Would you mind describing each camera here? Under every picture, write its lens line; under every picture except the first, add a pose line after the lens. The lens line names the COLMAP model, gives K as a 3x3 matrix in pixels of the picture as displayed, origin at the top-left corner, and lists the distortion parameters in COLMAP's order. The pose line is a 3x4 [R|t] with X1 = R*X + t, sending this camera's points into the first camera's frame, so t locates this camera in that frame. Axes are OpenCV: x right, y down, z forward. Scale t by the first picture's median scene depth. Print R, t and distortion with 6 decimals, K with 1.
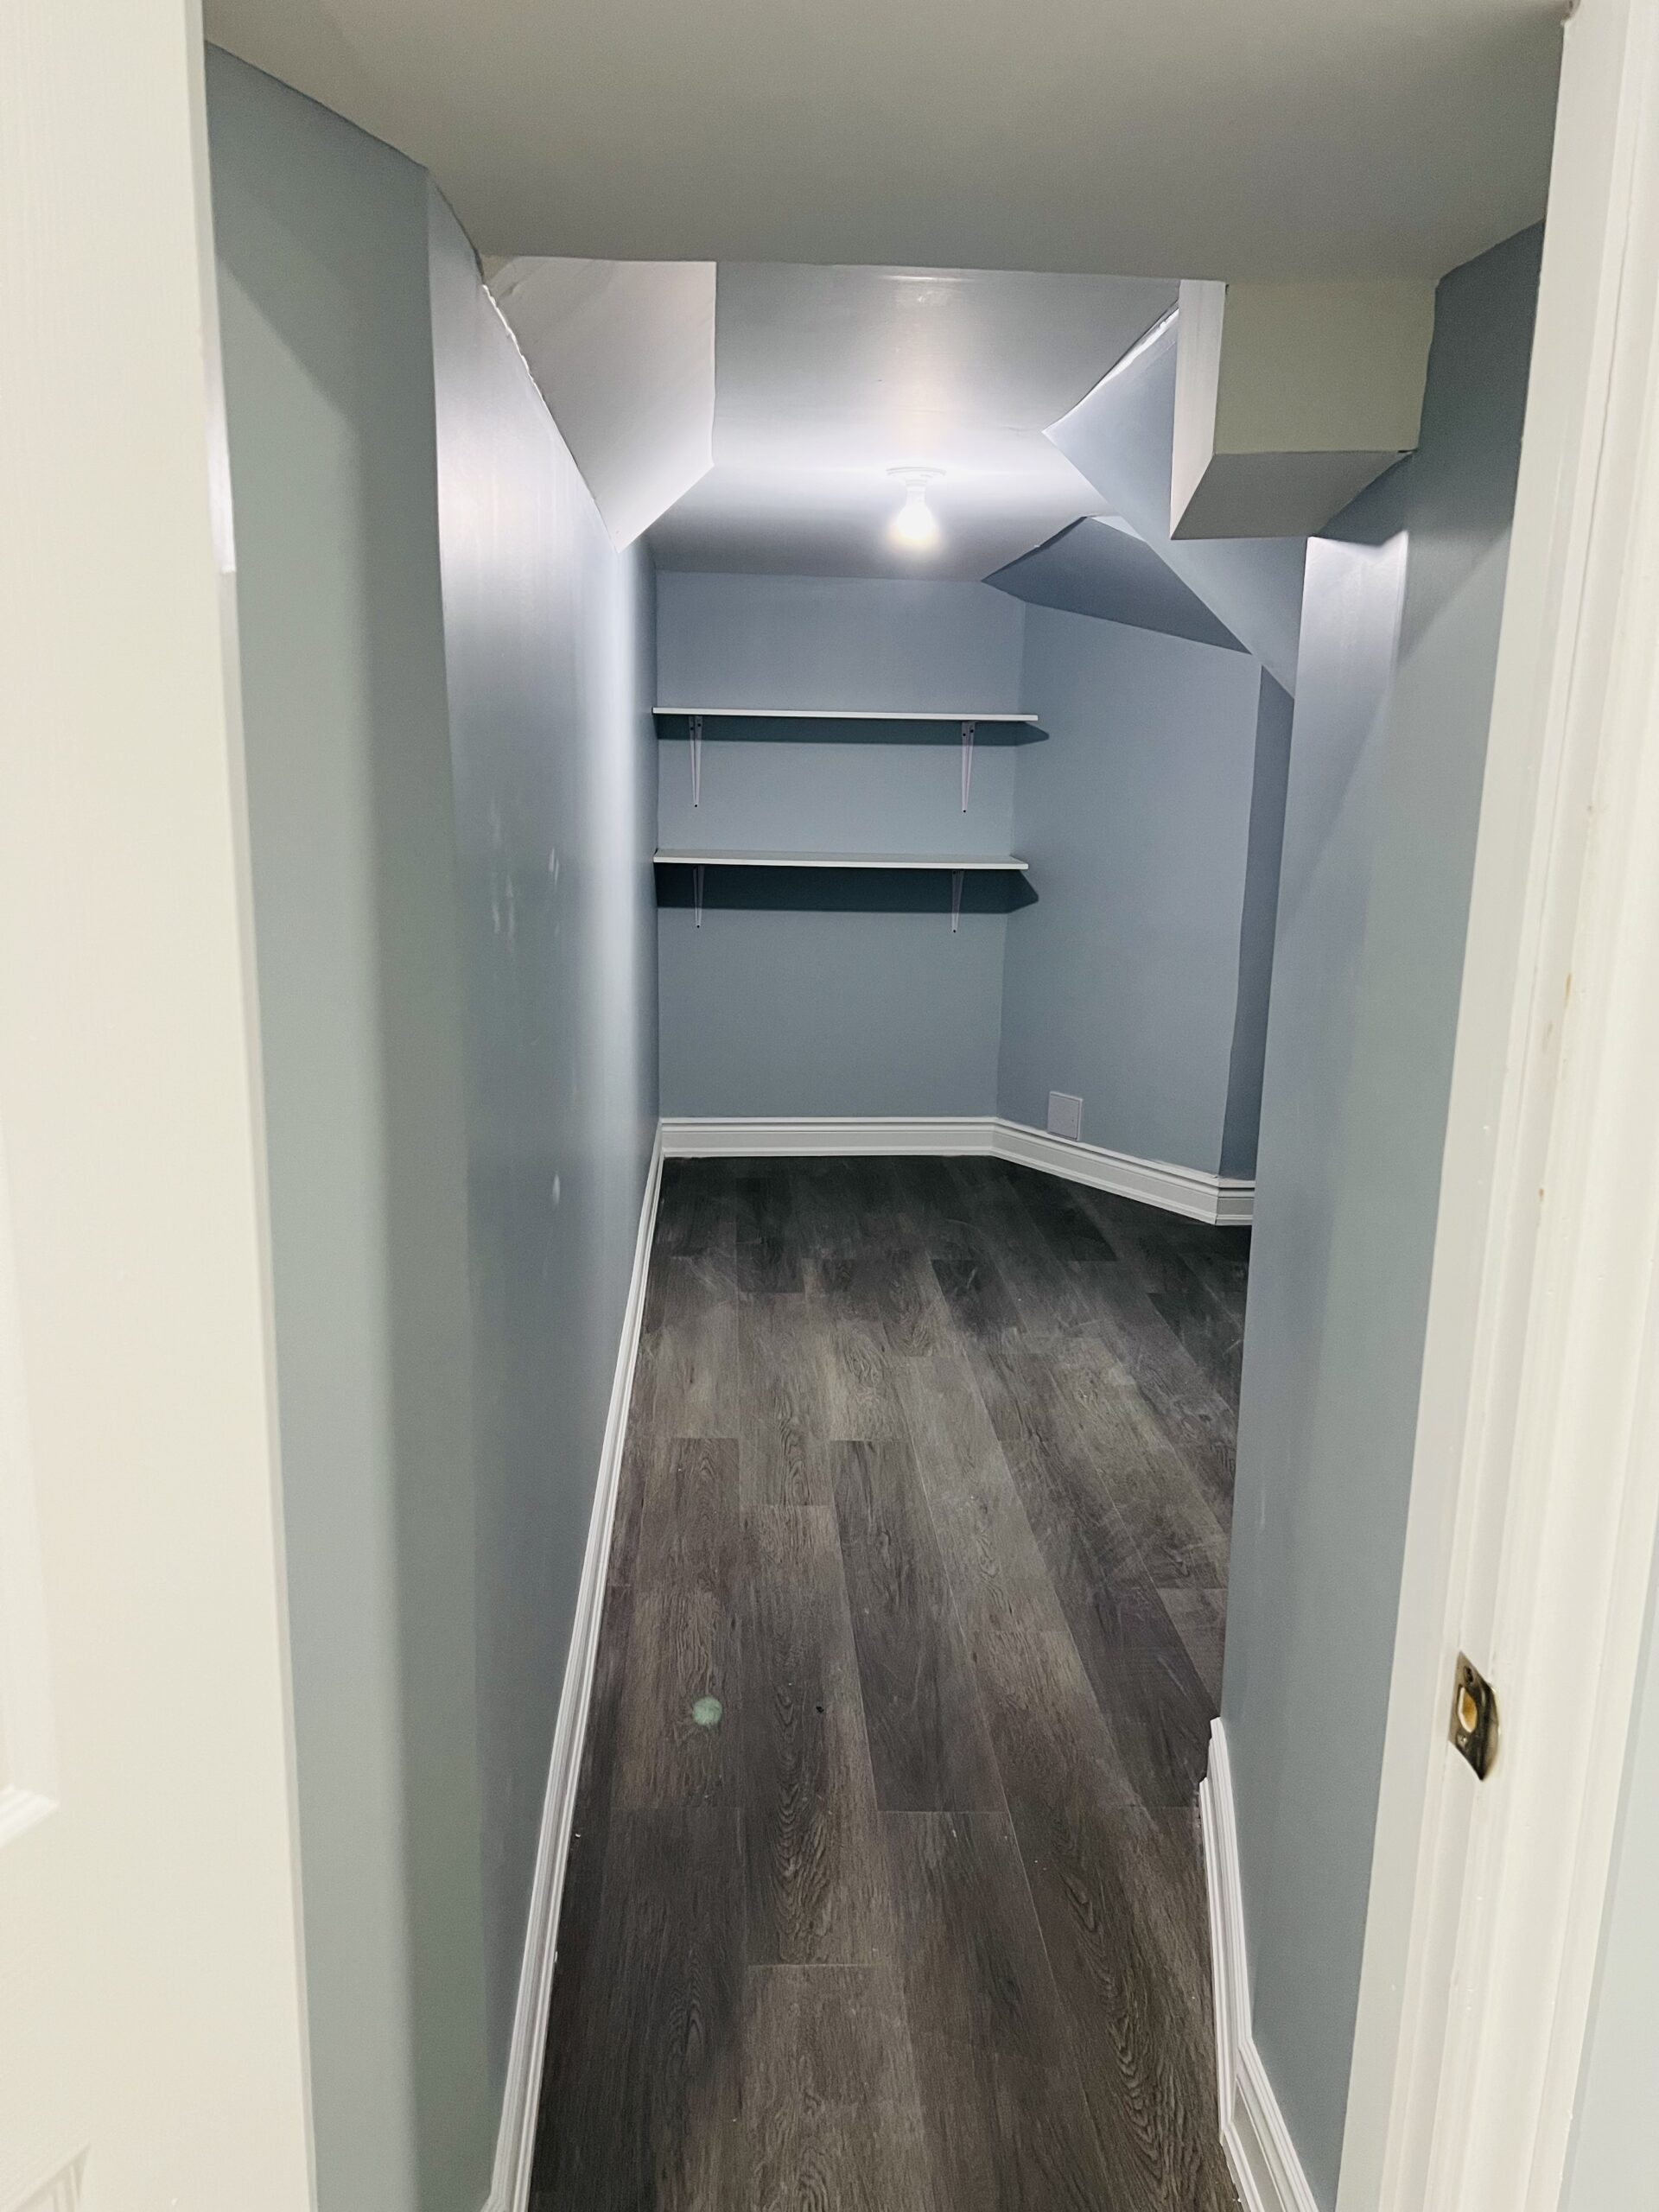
lens RADIAL K [[1654.3, 0, 817.6], [0, 1654.3, 1112.6], [0, 0, 1]] dist [0.054635, -0.067647]
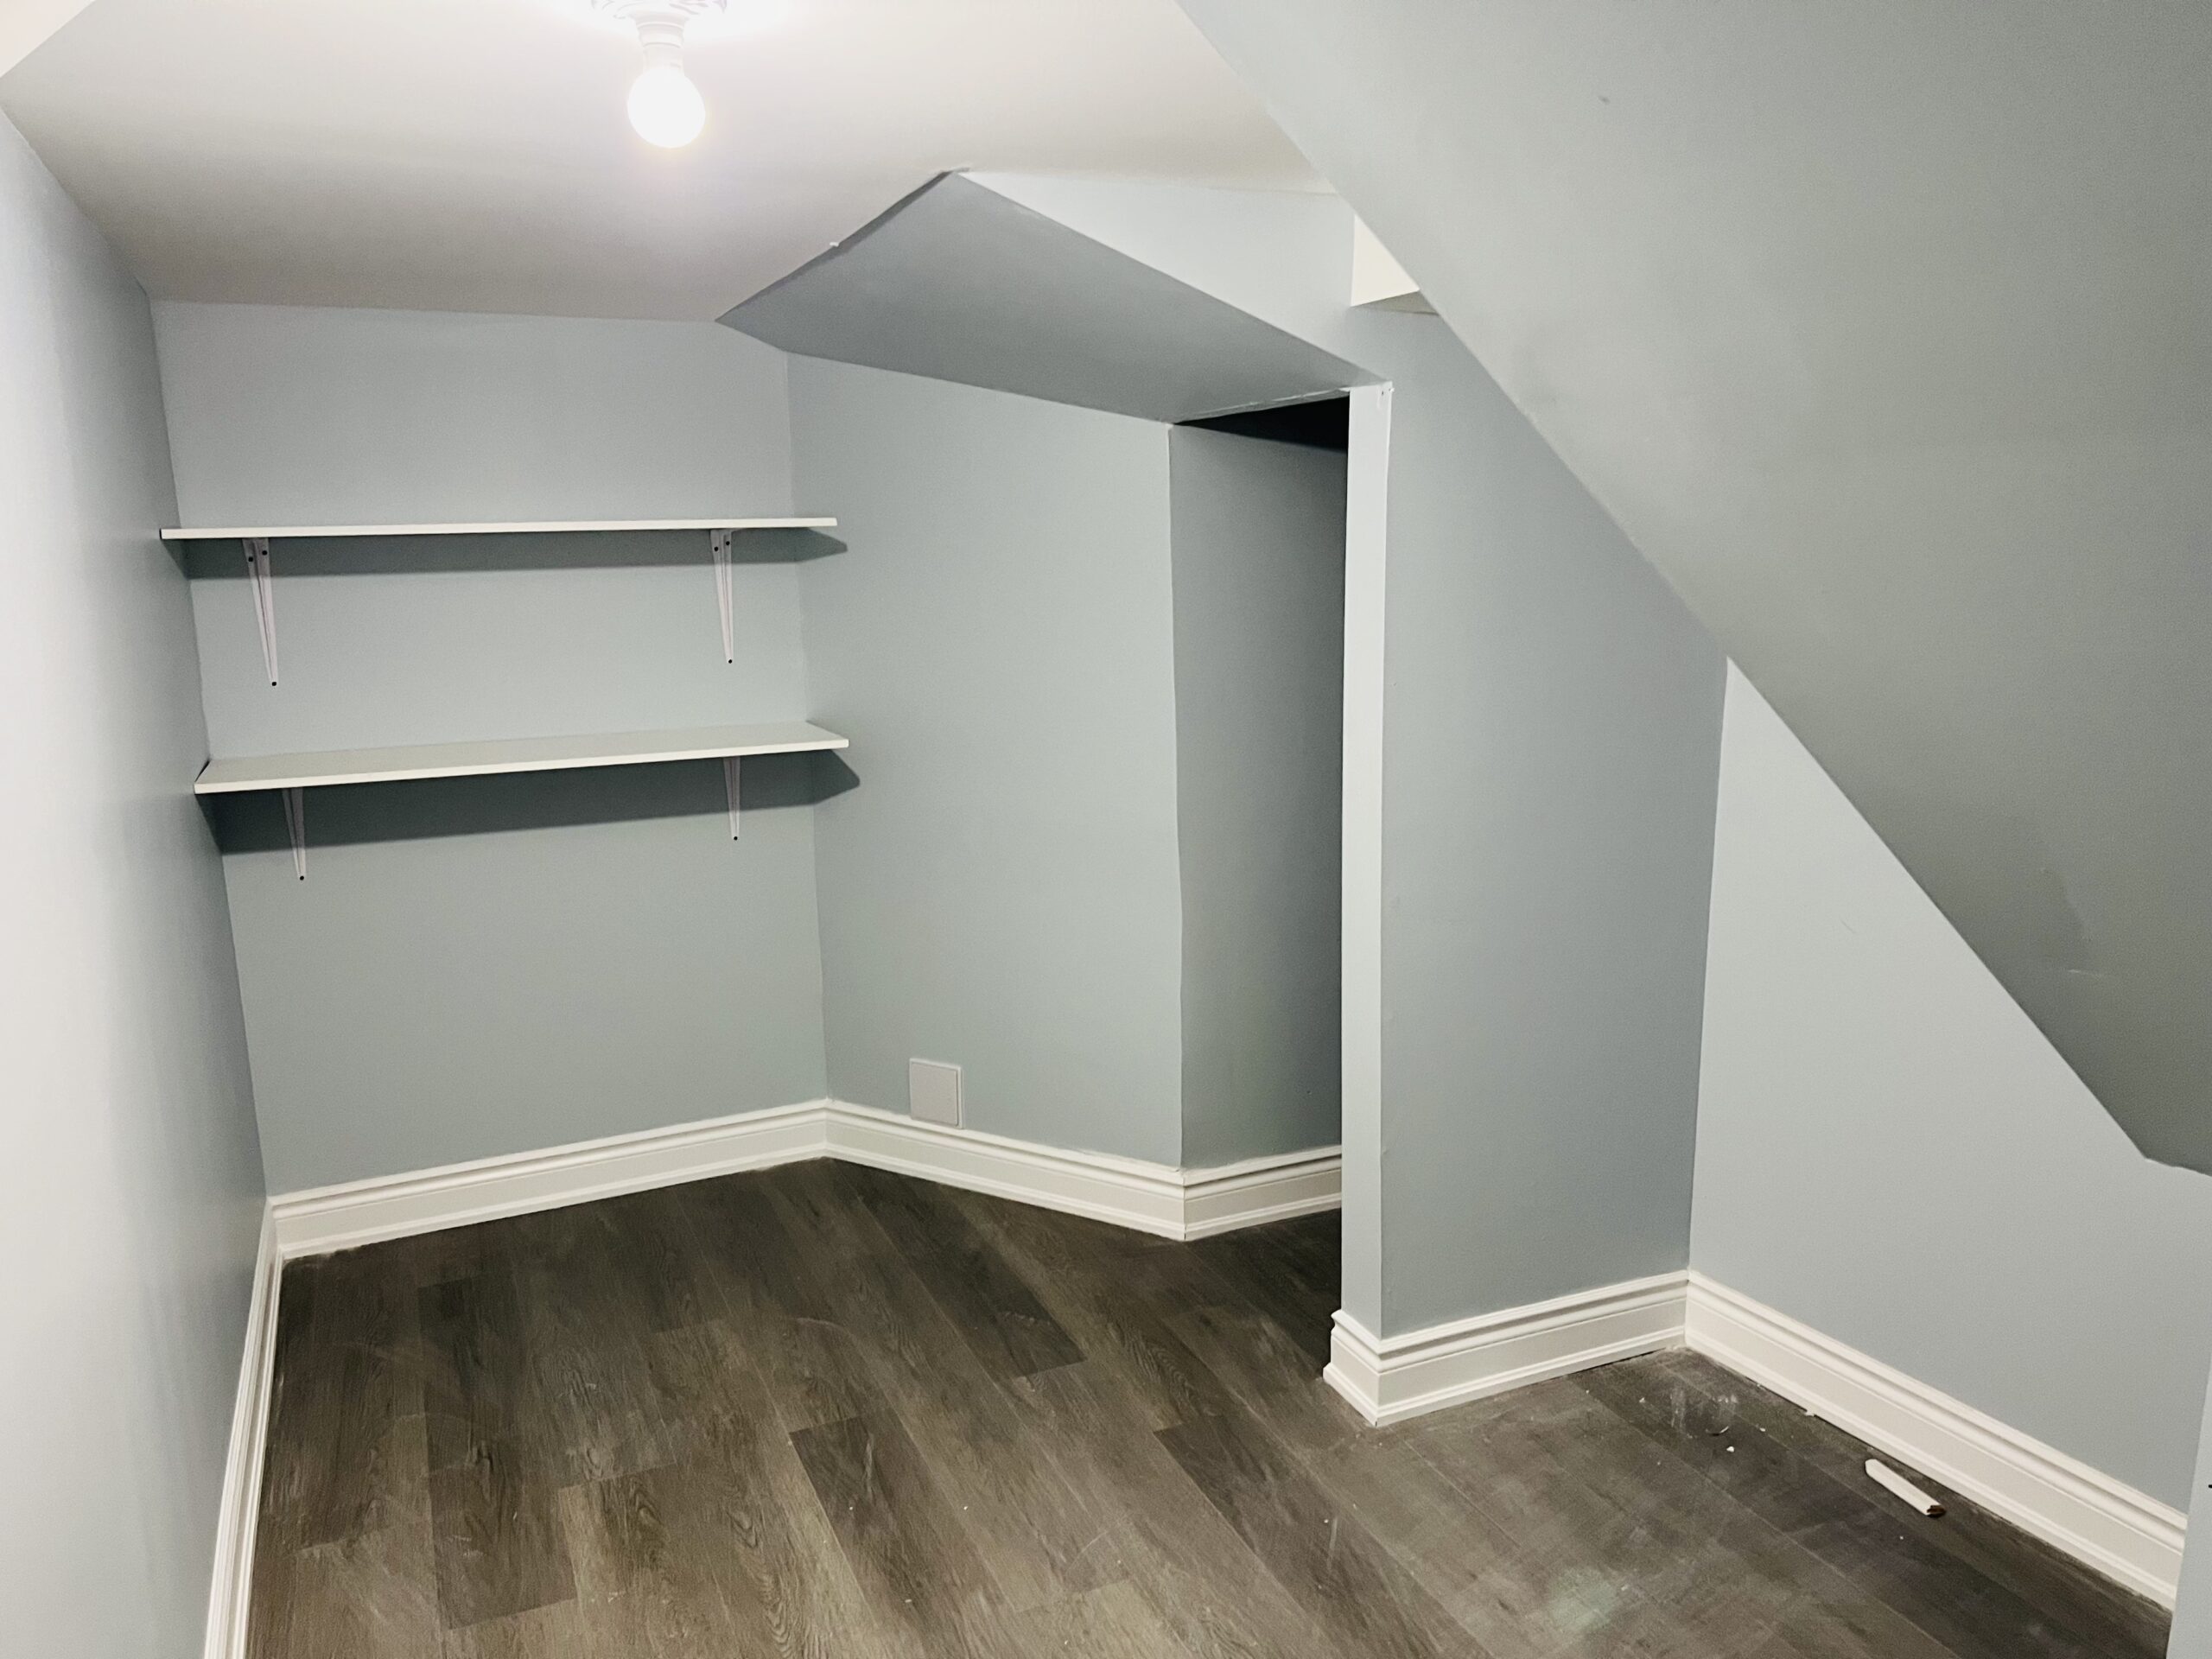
lens RADIAL K [[1614.3, 0, 1125.6], [0, 1614.3, 828.7], [0, 0, 1]] dist [0.059396, -0.035025]
pose [[0.928628, -0.109213, 0.354575, -0.003131], [0.121864, 0.992455, -0.013474, -0.095933], [-0.350428, 0.055722, 0.934930, 0.371495]]
